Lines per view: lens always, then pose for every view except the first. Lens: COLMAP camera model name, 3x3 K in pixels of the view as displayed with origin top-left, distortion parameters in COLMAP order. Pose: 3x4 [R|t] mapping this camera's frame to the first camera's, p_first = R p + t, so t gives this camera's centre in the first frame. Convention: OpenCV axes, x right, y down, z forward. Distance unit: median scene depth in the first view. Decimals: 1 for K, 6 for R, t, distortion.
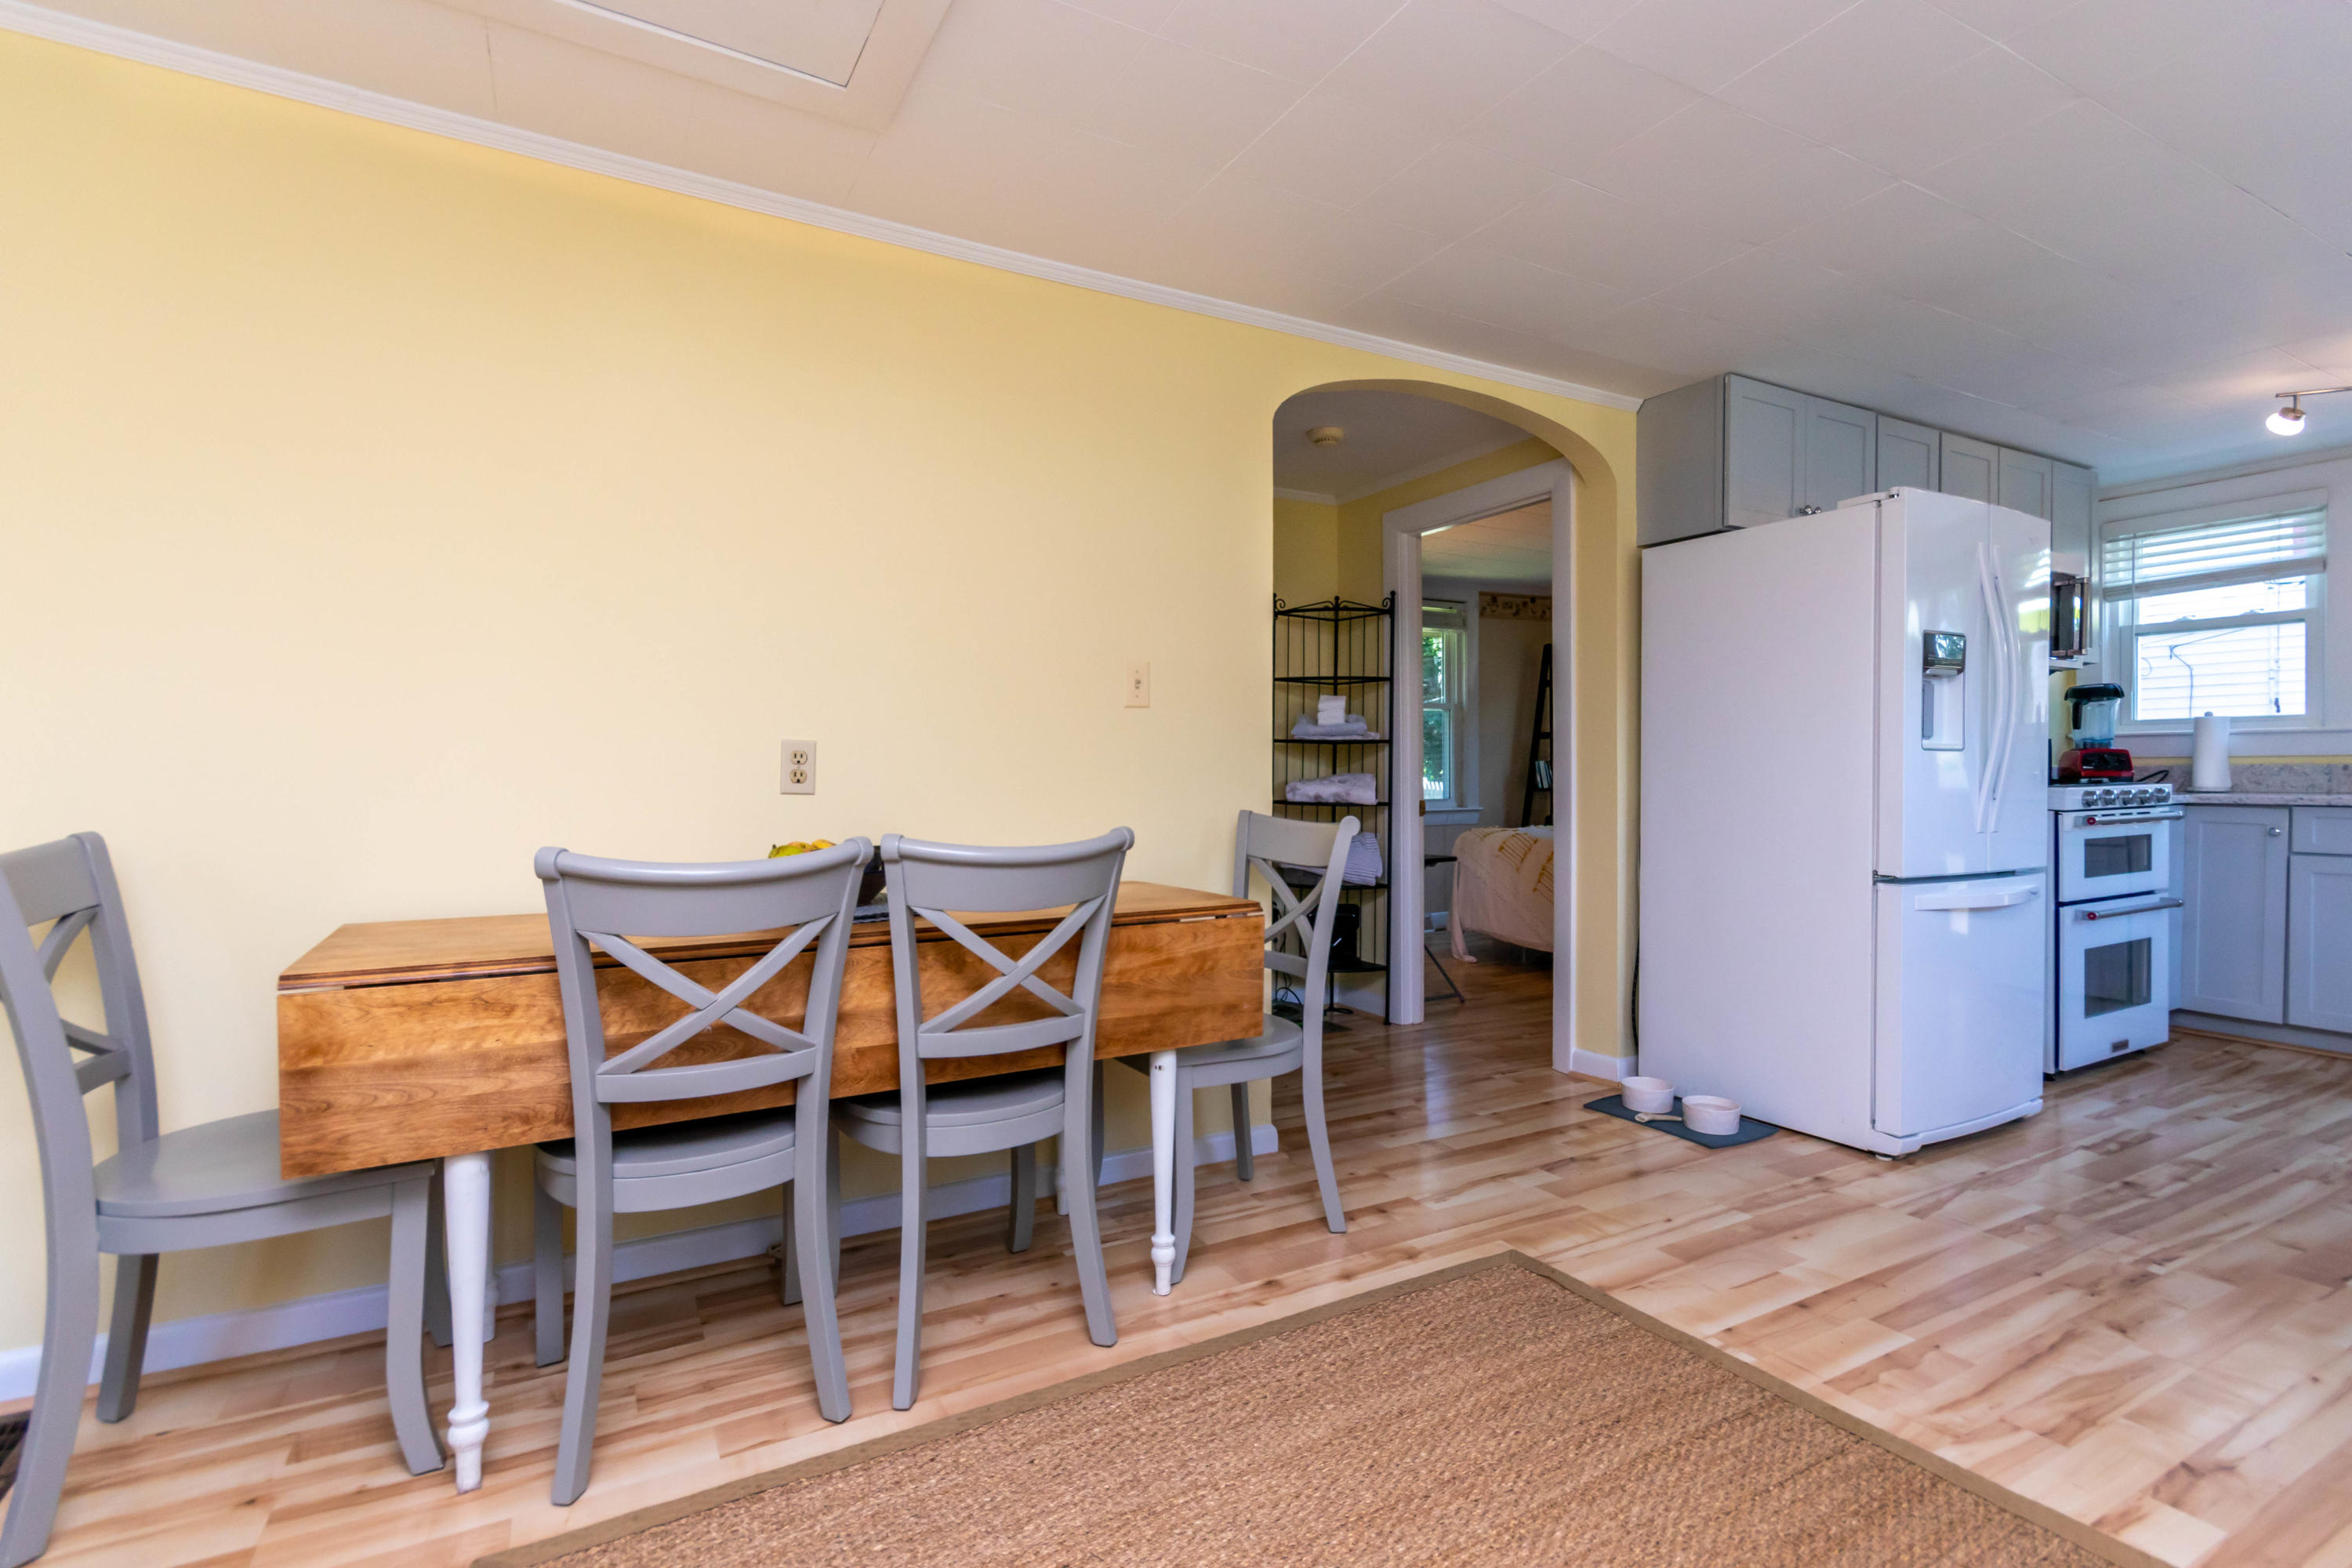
lens RADIAL K [[1105.0, 0, 1181.6], [0, 1105.0, 785.3], [0, 0, 1]] dist [0.000700, 0.000247]
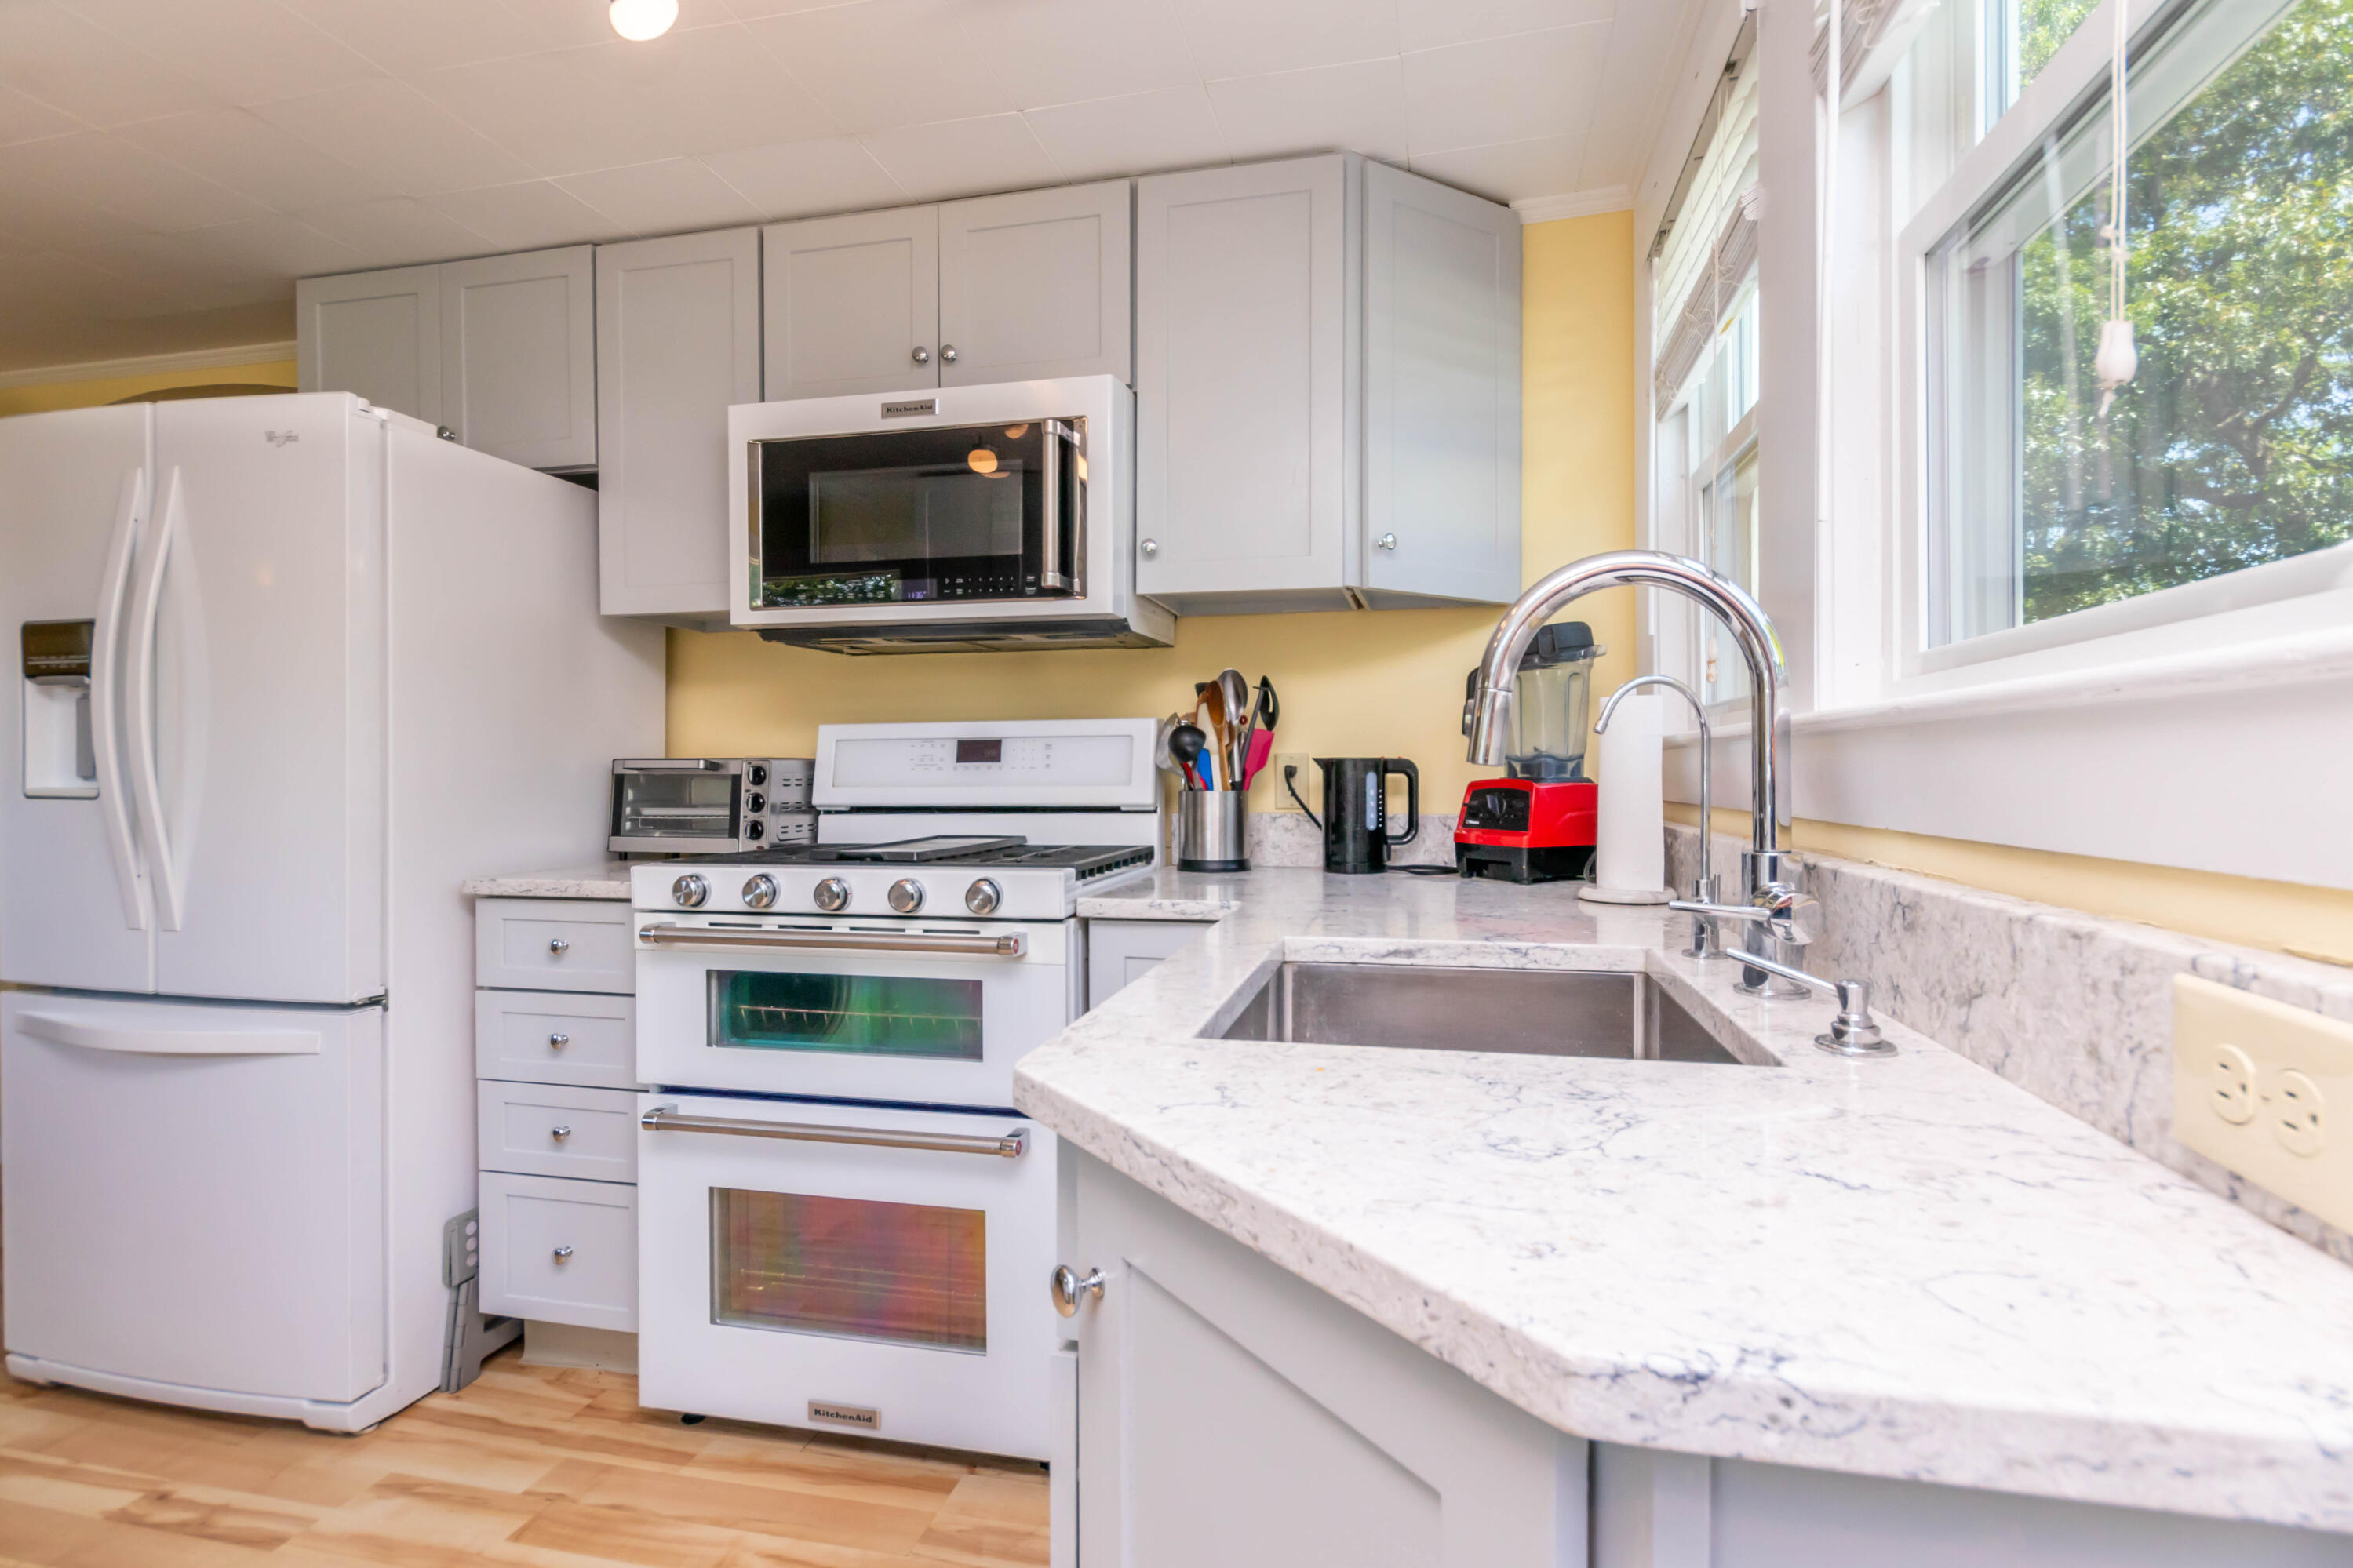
lens RADIAL K [[1105.3, 0, 1204.8], [0, 1105.3, 821.3], [0, 0, 1]] dist [0.000700, 0.000247]
pose [[0.746578, 0.017104, -0.665077, 1.239471], [-0.015575, 0.999845, 0.008230, -0.025845], [0.665115, 0.004214, 0.746729, 0.724390]]
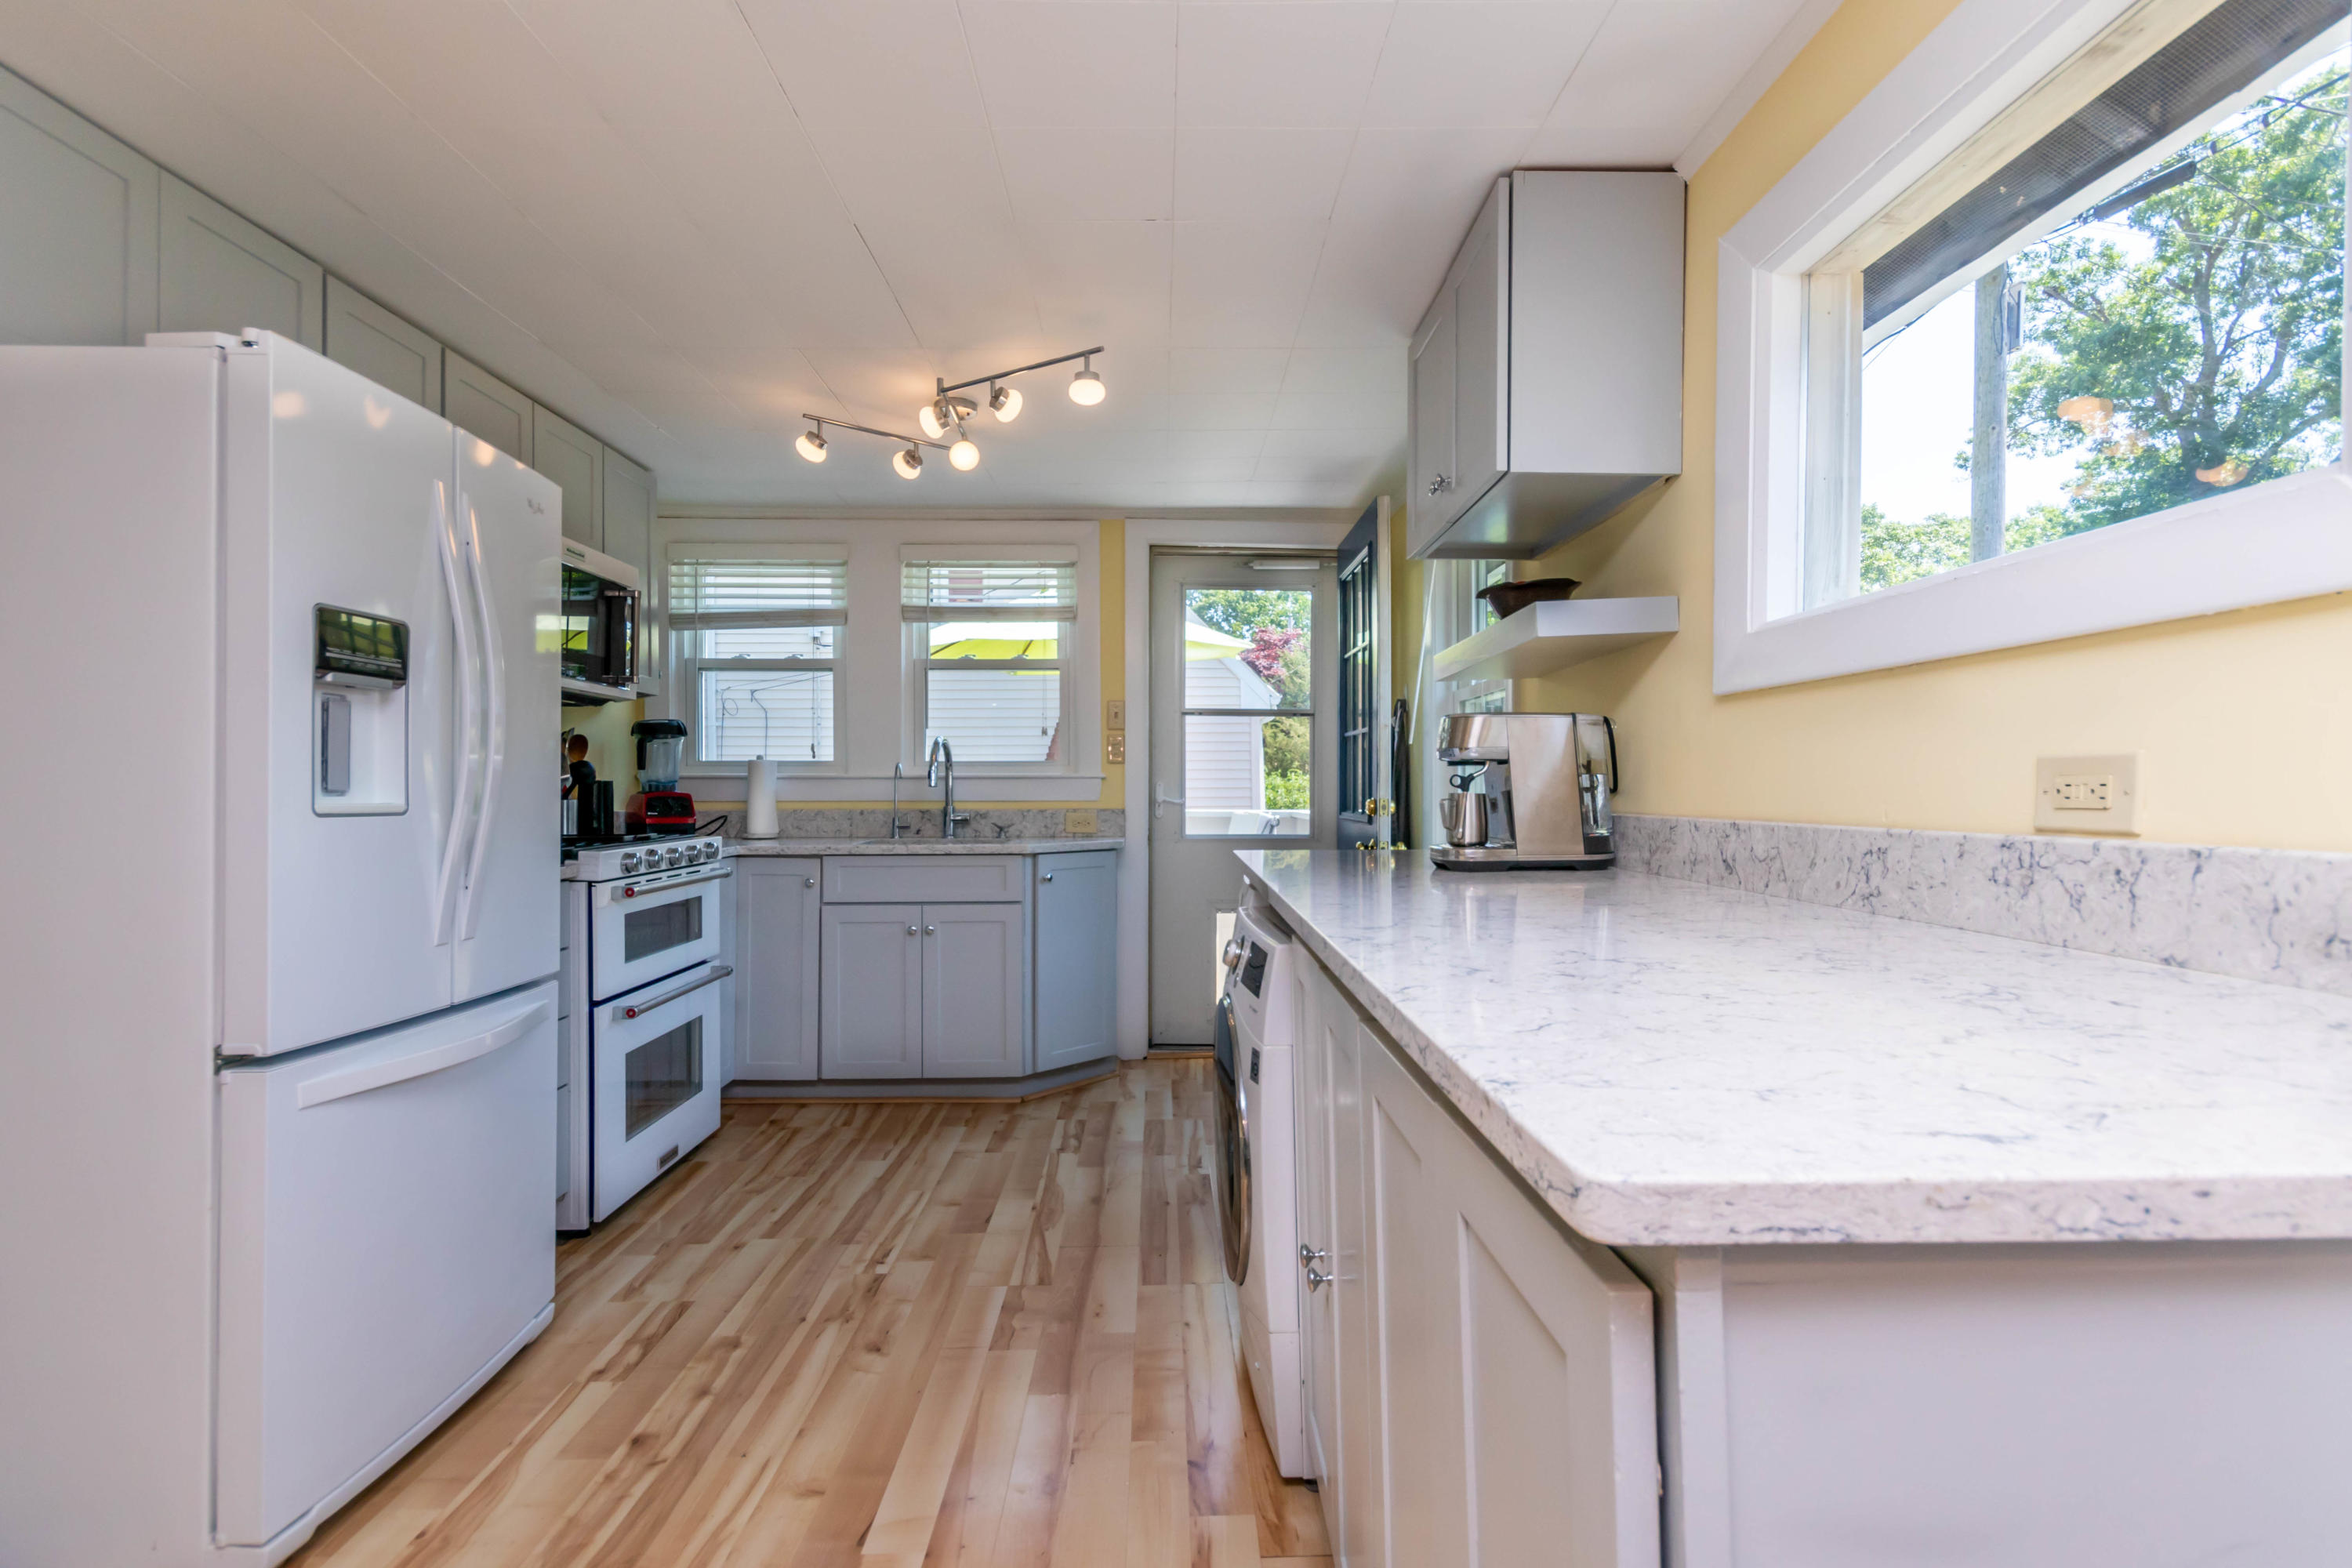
lens RADIAL K [[1105.0, 0, 1179.1], [0, 1105.0, 787.4], [0, 0, 1]] dist [0.000700, 0.000247]
pose [[0.465043, 0.005373, 0.885272, 0.282585], [0.010633, 0.999876, -0.011654, -0.026581], [-0.885224, 0.014833, 0.464928, 0.263420]]
